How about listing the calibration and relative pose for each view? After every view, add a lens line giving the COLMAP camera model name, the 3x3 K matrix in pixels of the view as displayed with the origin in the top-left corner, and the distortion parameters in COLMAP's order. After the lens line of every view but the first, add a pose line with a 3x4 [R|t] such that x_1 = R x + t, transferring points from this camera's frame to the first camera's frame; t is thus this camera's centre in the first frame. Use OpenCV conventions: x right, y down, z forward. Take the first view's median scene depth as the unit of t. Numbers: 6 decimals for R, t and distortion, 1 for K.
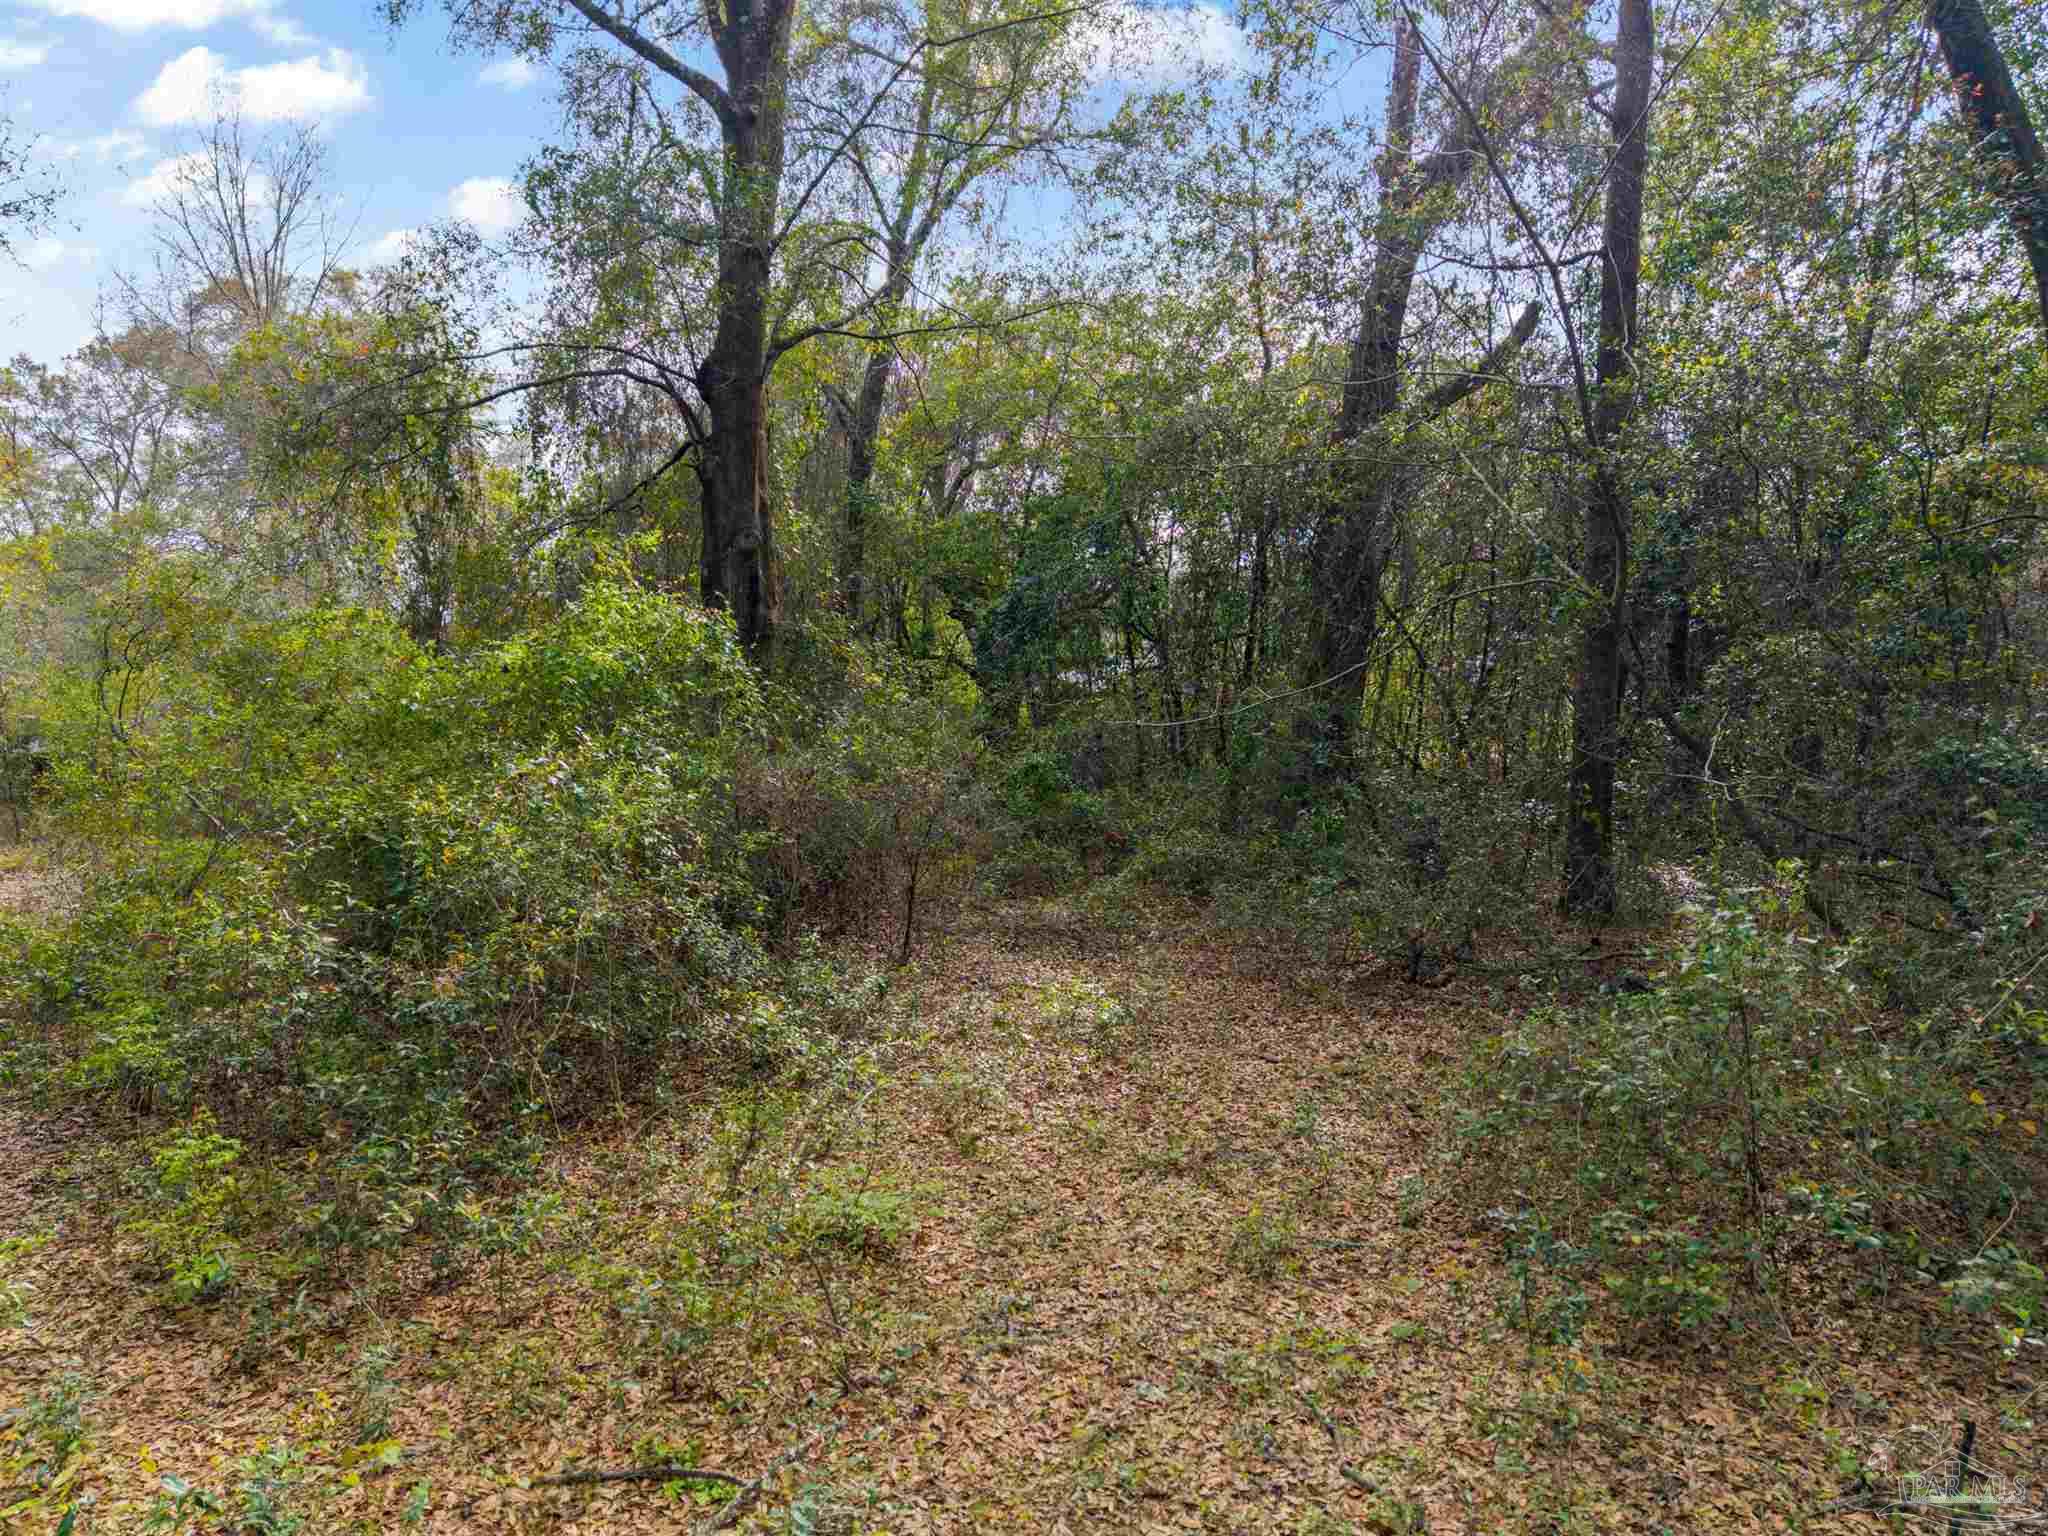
lens RADIAL K [[1442.1, 0, 1024.6], [0, 1442.1, 774.2], [0, 0, 1]] dist [0.018367, 0.011405]
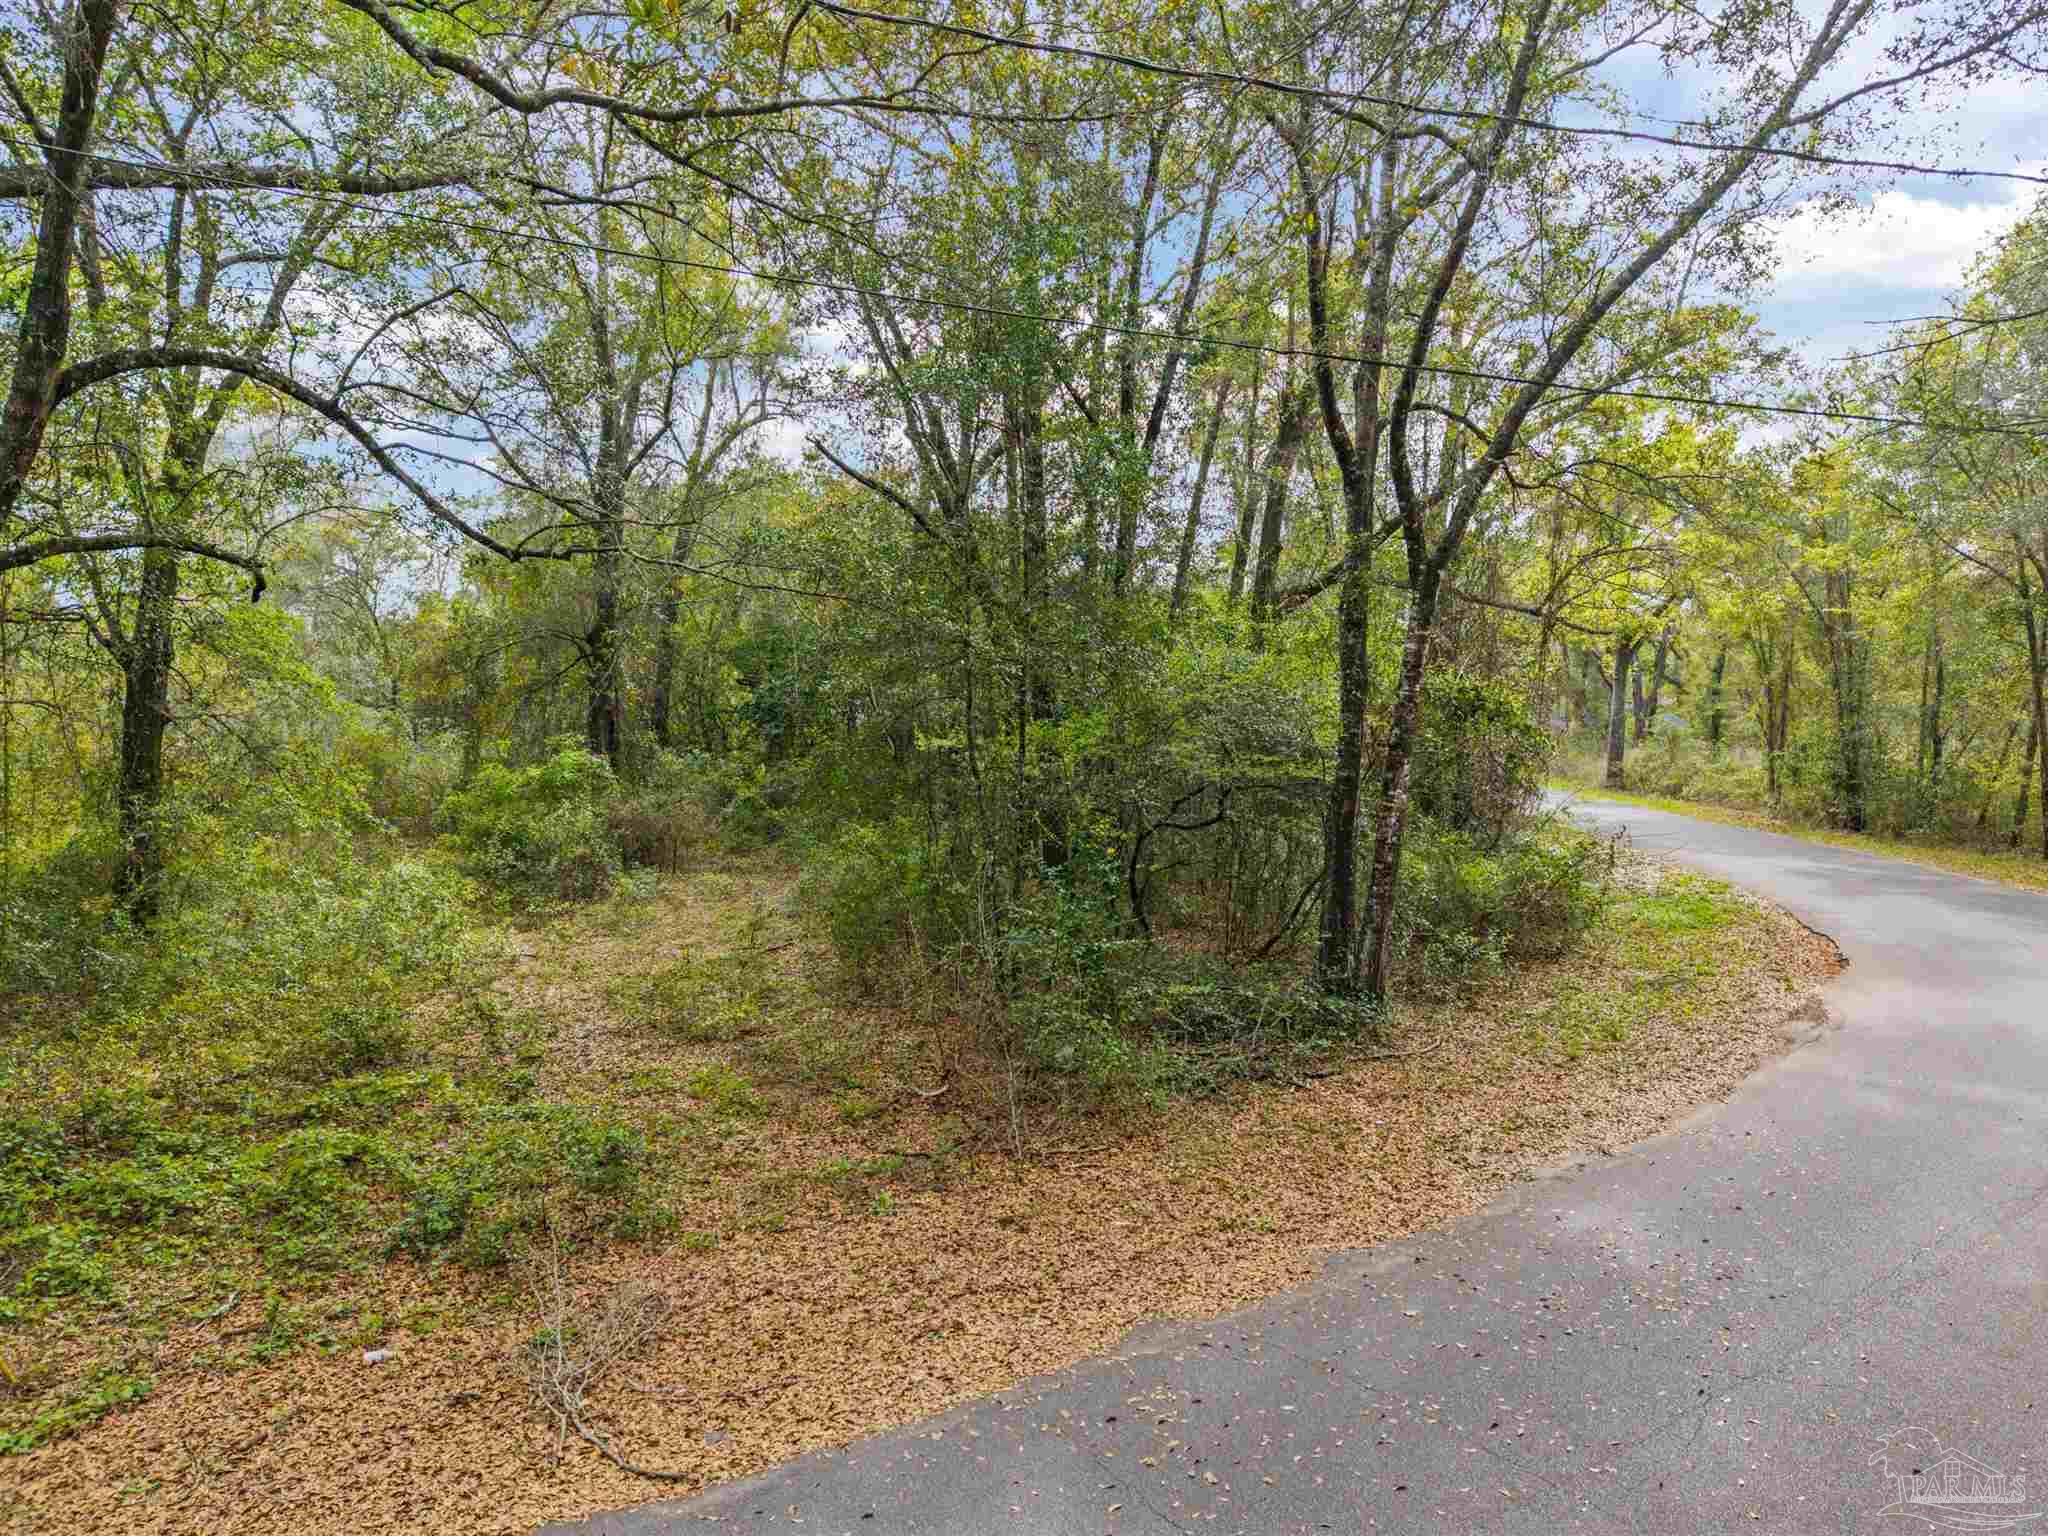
lens RADIAL K [[1442.1, 0, 1012.0], [0, 1442.1, 769.7], [0, 0, 1]] dist [0.018367, 0.011405]
pose [[0.995307, -0.005622, 0.096603, 0.243753], [0.005289, 0.999979, 0.003697, -0.063736], [-0.096622, -0.003169, 0.995316, -1.465726]]
